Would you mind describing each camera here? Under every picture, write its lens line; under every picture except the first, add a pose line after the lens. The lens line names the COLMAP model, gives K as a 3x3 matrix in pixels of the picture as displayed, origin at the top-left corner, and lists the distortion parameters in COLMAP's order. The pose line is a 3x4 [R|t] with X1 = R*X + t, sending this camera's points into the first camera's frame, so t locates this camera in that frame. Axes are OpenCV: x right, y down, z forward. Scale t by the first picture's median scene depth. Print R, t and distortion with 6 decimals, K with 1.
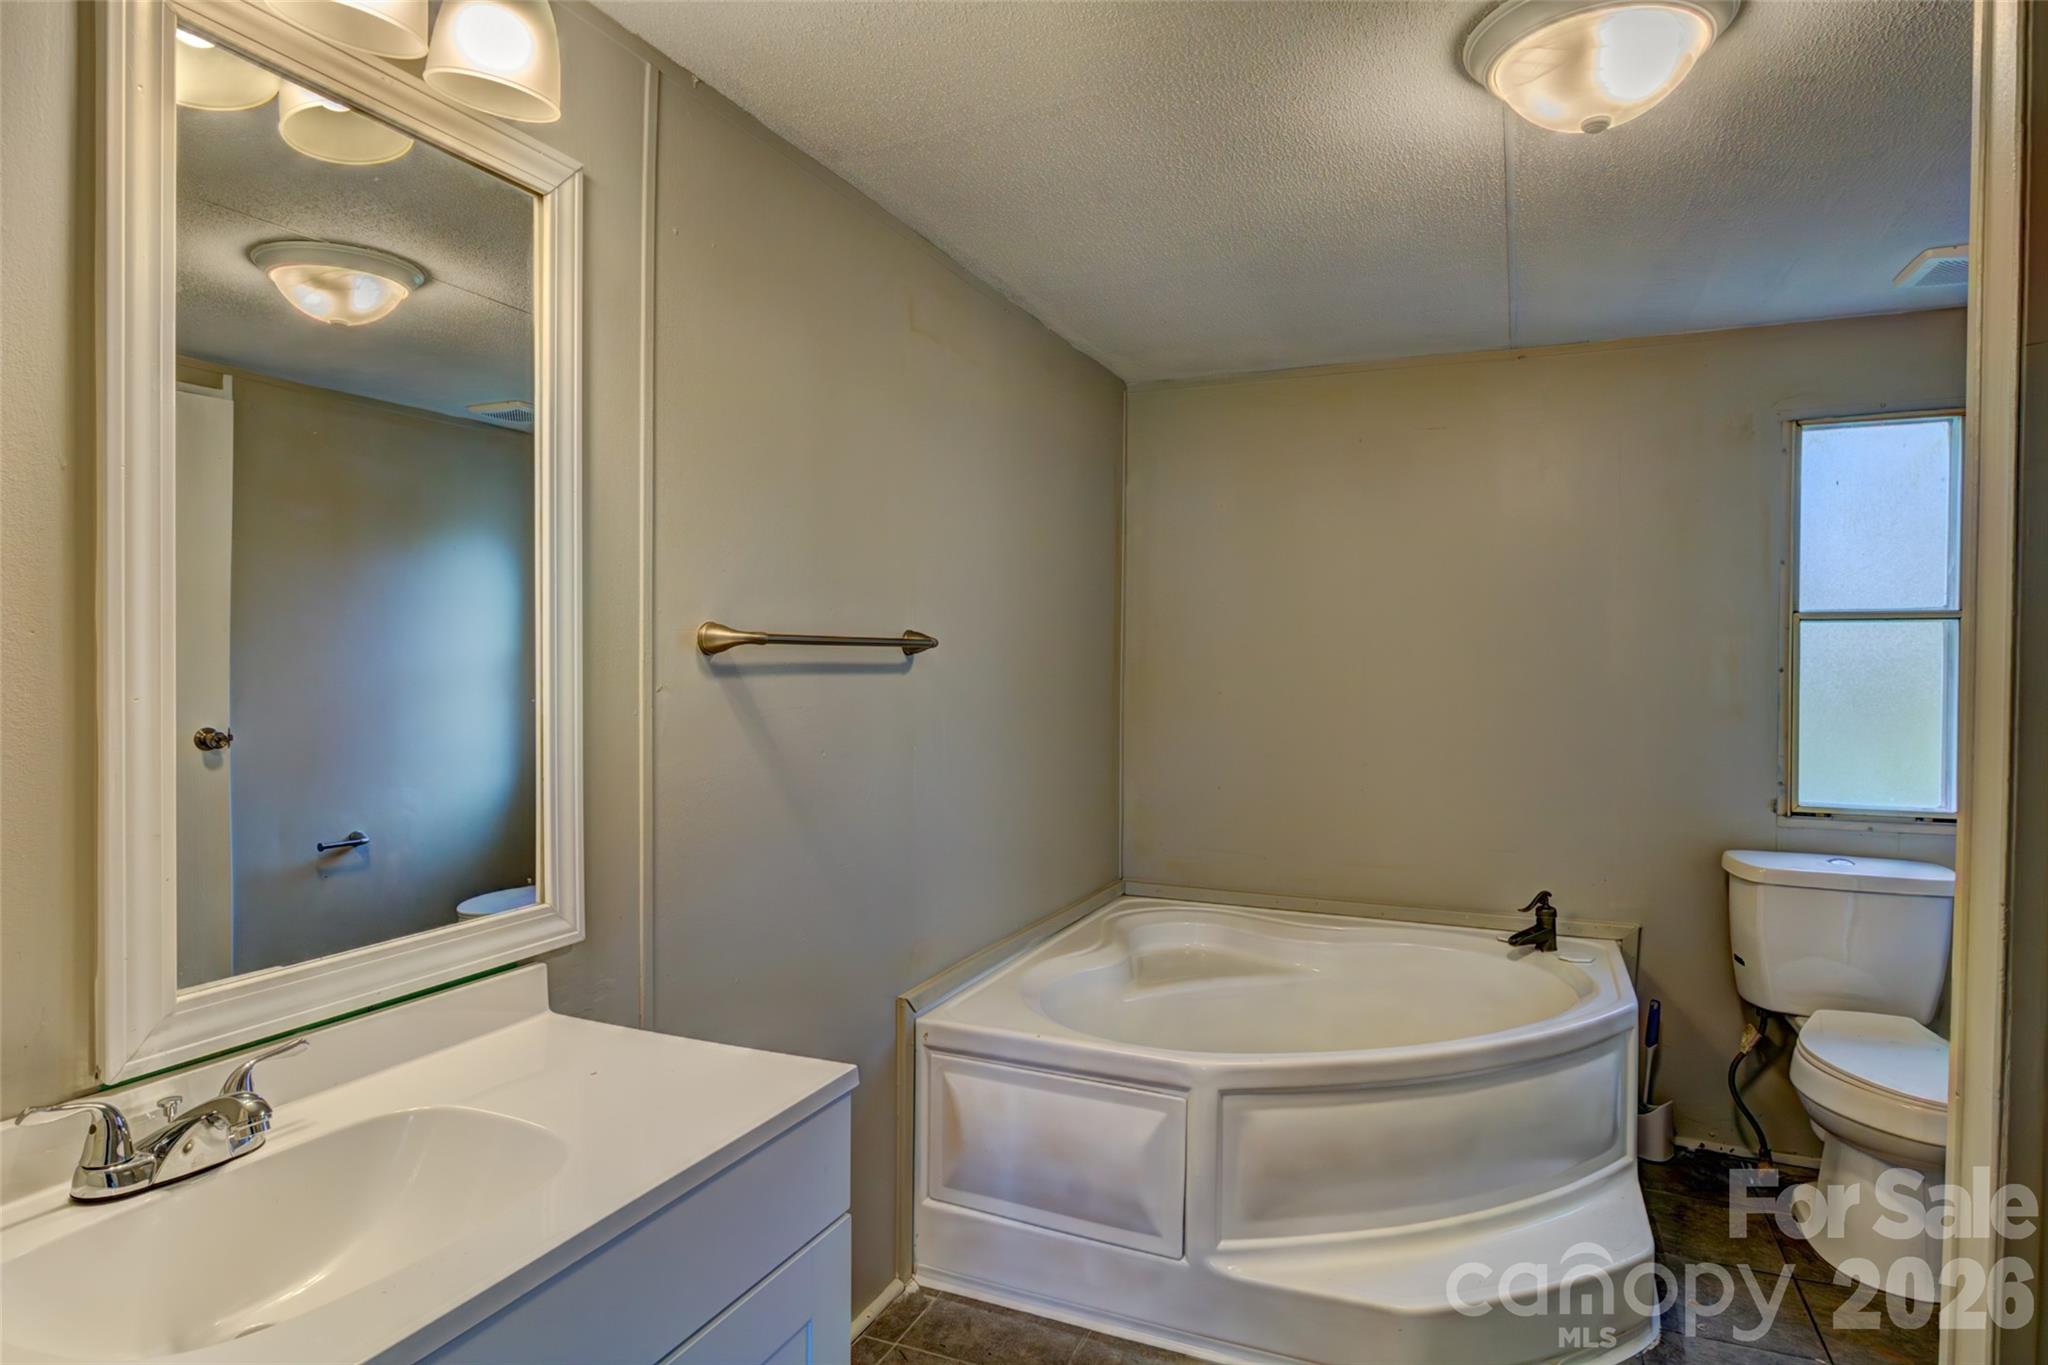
lens RADIAL K [[1183.4, 0, 1024.0], [0, 1183.4, 682.5], [0, 0, 1]] dist [-0.000835, -0.001501]
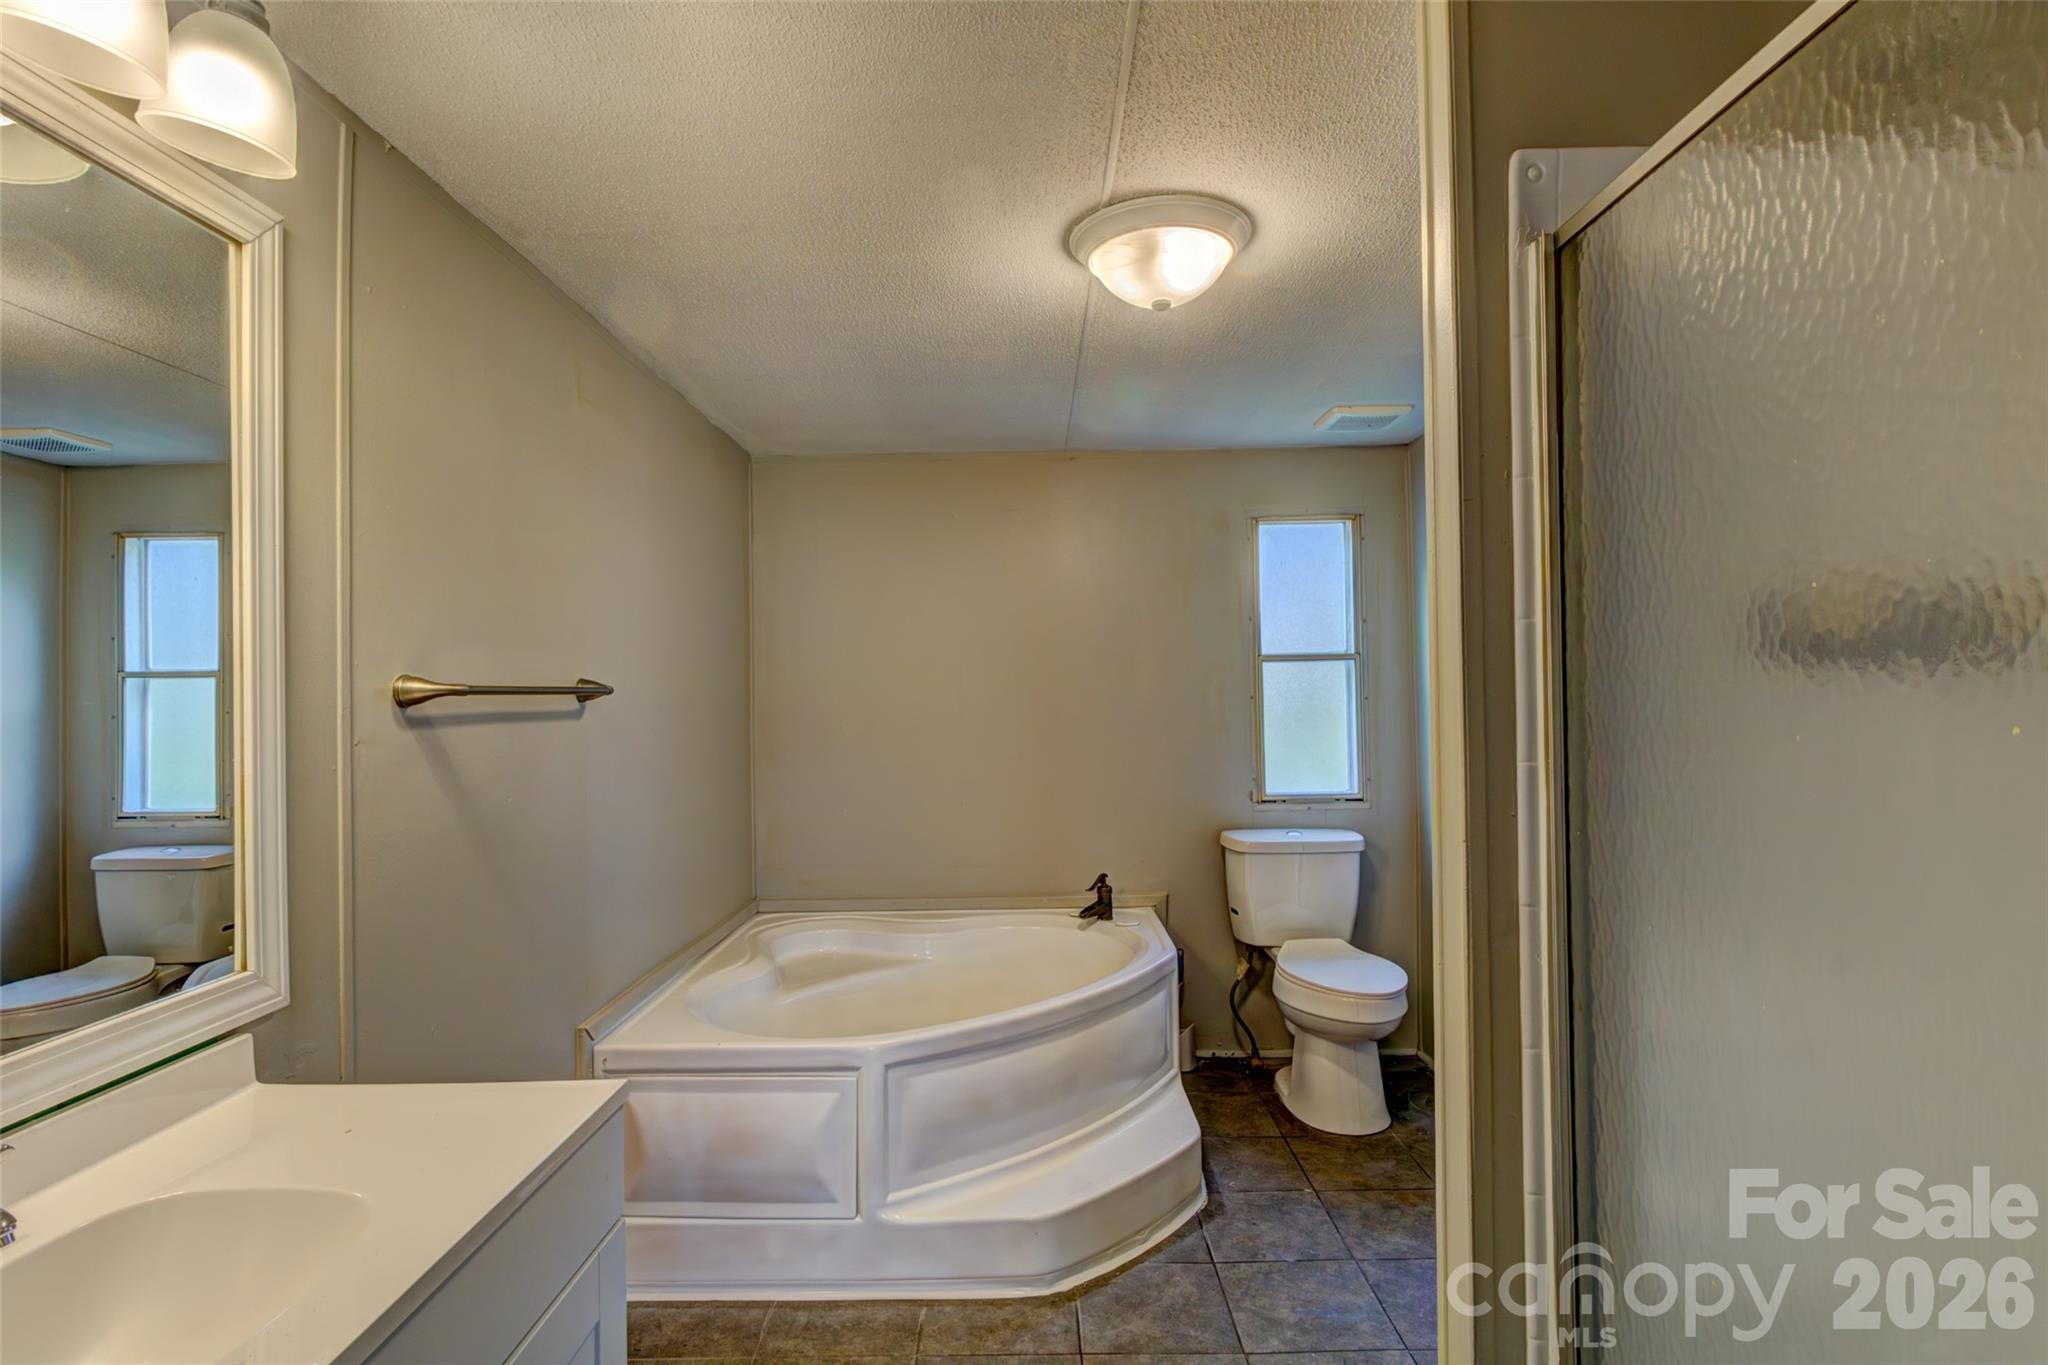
lens RADIAL K [[1078.6, 0, 1024.0], [0, 1078.6, 682.5], [0, 0, 1]] dist [0.000619, -0.000691]
pose [[0.912920, -0.017362, 0.407769, -0.131174], [0.030203, 0.999229, -0.025074, -0.004556], [-0.407019, 0.035206, 0.912741, -0.046817]]
